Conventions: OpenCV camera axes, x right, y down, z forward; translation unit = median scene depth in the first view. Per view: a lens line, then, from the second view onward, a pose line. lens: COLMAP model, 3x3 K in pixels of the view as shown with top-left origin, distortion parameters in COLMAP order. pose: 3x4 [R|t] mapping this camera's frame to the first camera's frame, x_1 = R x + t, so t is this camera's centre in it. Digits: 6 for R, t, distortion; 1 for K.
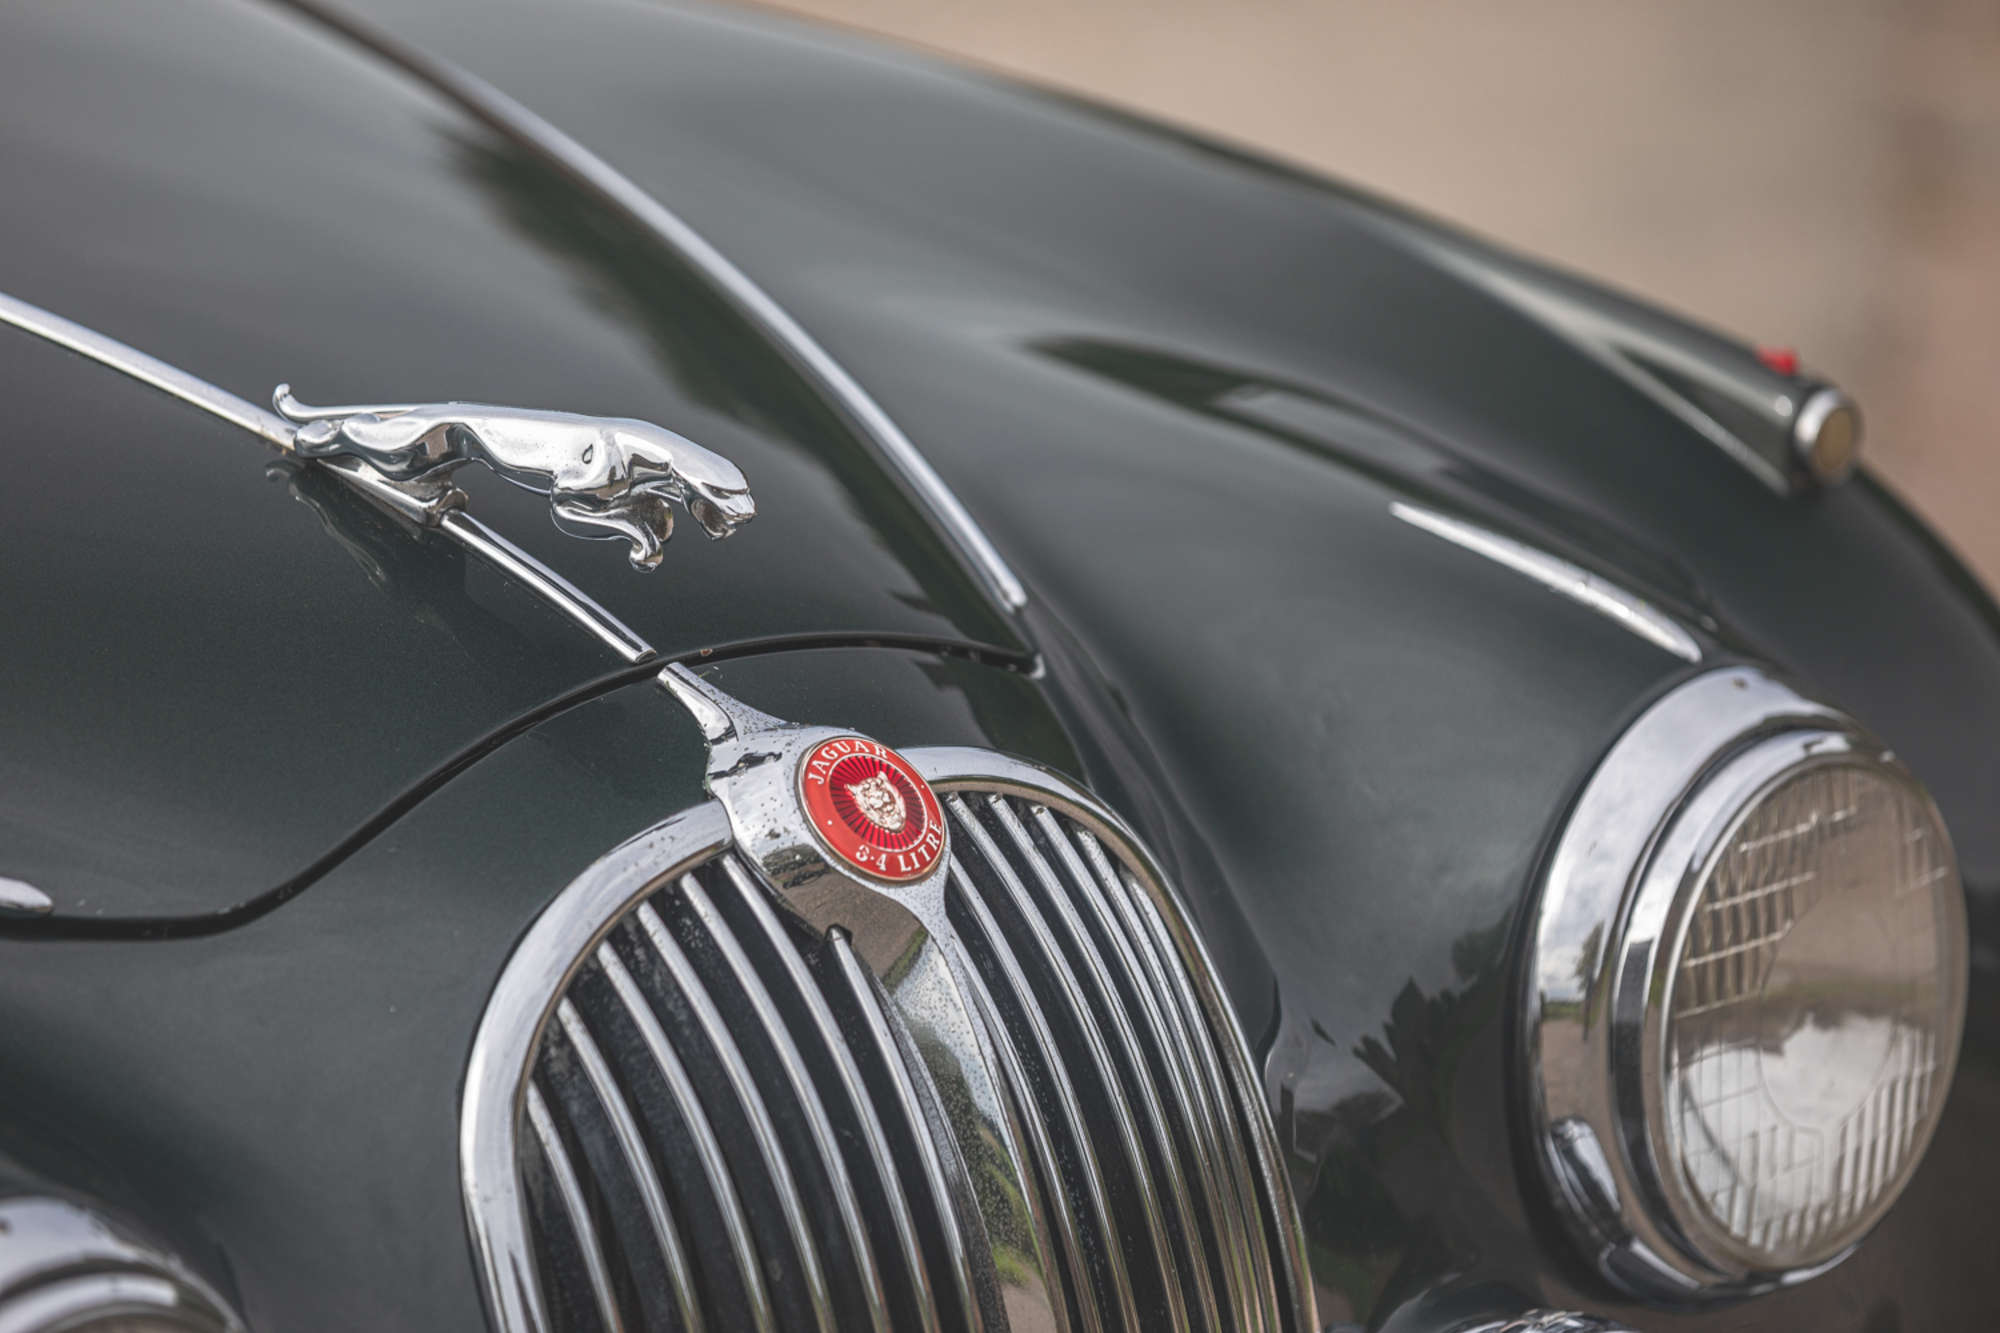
lens RADIAL K [[11264.8, 0, 1000.7], [0, 11264.8, 620.3], [0, 0, 1]] dist [1.587972, 5.980862]
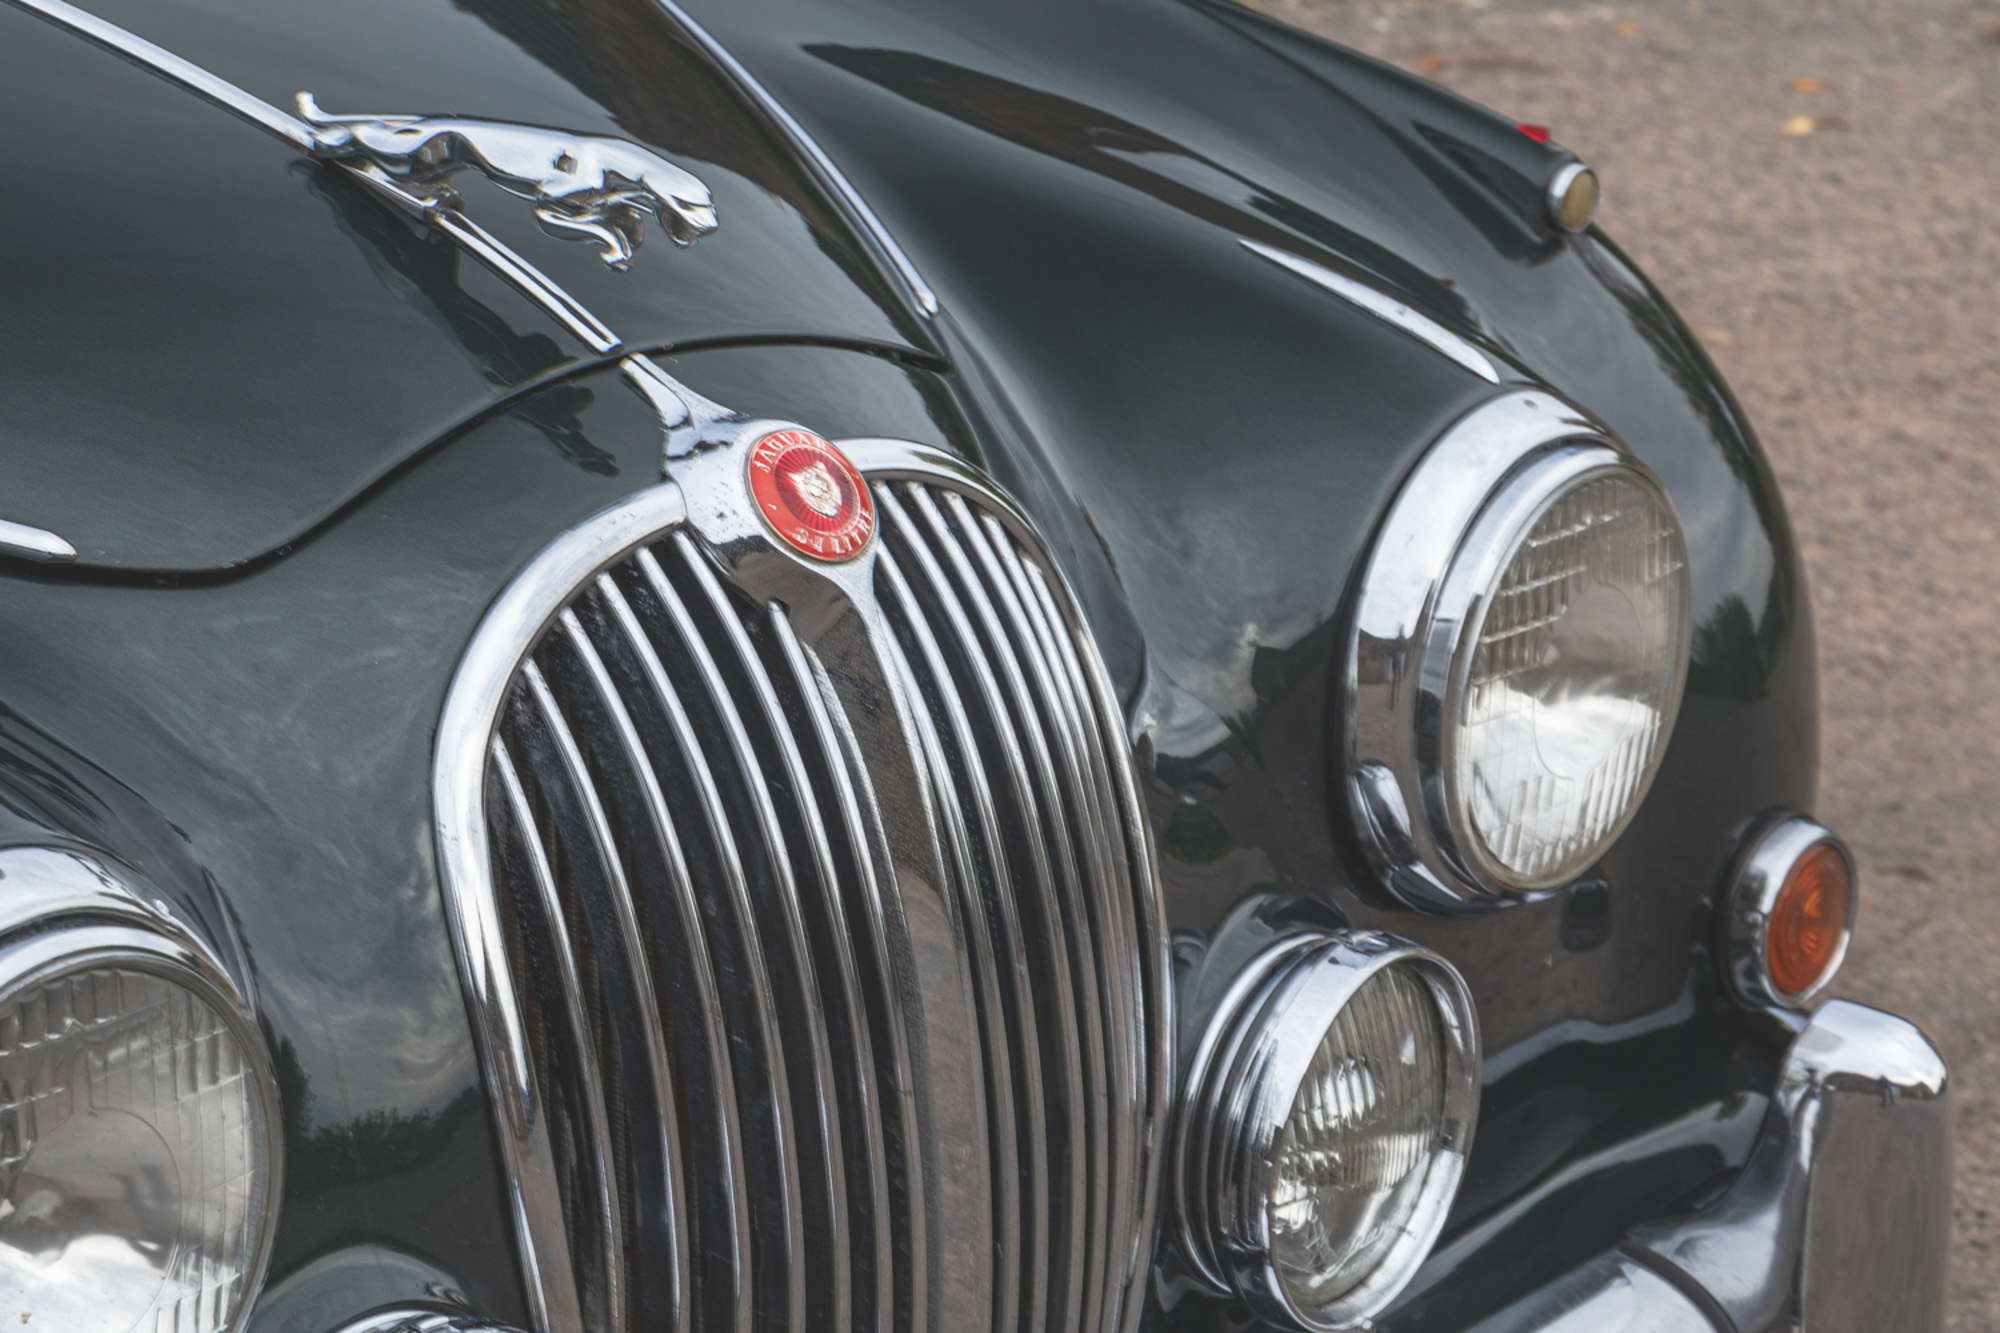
lens RADIAL K [[5234.4, 0, 1000.0], [0, 5234.4, 666.5], [0, 0, 1]] dist [-0.258176, 4.795143]
pose [[0.997537, 0.042147, 0.056059, -0.020894], [-0.046642, 0.995584, 0.081465, -0.009415], [-0.052378, -0.083879, 0.995098, 0.477443]]
